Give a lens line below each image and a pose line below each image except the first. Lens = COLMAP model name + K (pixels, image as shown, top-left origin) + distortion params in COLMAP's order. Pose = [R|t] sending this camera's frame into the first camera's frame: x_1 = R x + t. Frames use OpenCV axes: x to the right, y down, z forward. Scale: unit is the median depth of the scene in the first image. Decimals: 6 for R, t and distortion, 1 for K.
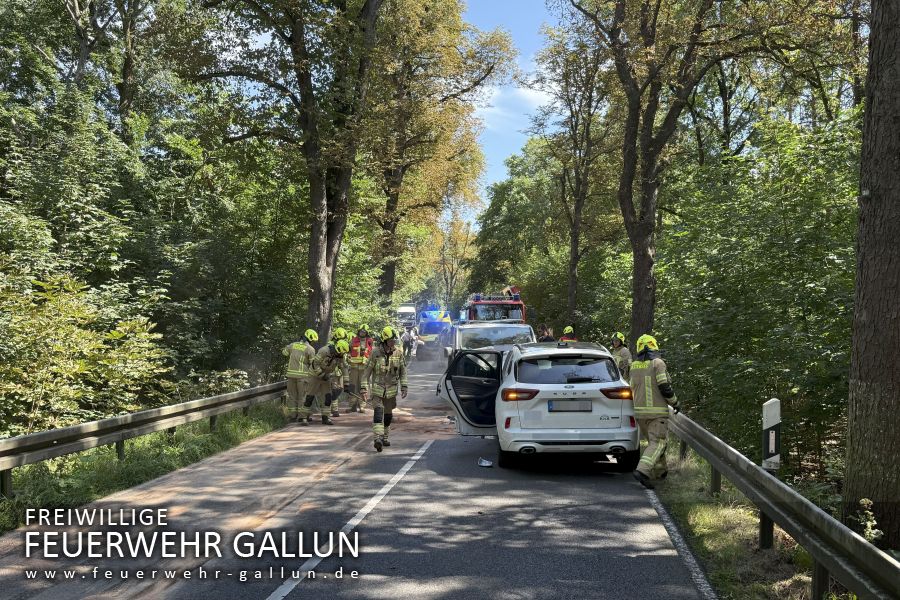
lens RADIAL K [[752.8, 0, 450.5], [0, 752.8, 303.1], [0, 0, 1]] dist [0.067315, -0.103273]
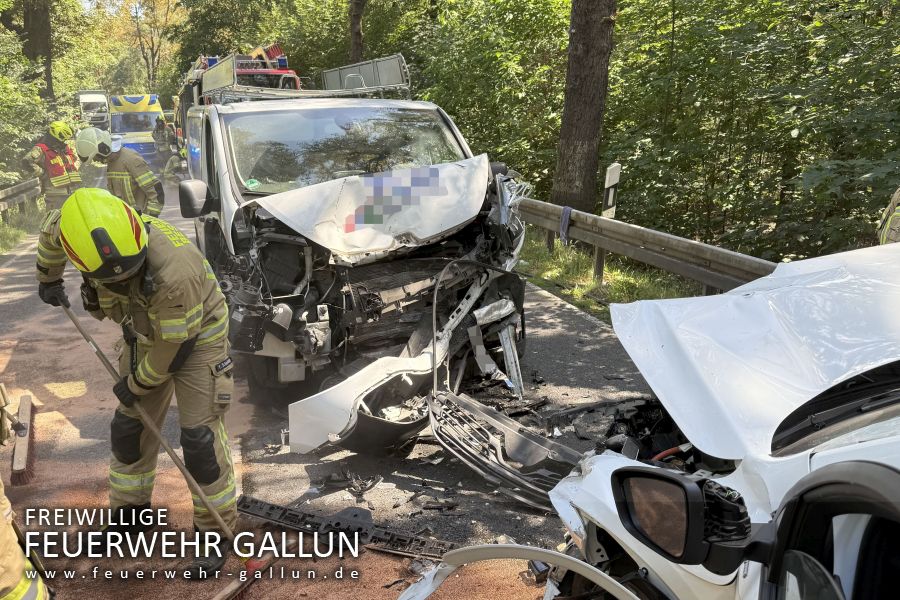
lens RADIAL K [[752.8, 0, 450.3], [0, 752.8, 312.1], [0, 0, 1]] dist [0.067315, -0.103273]
pose [[0.936242, -0.105627, 0.335102, -0.011596], [0.008574, 0.960326, 0.278748, 0.022573], [-0.351251, -0.258103, 0.900003, 0.590919]]
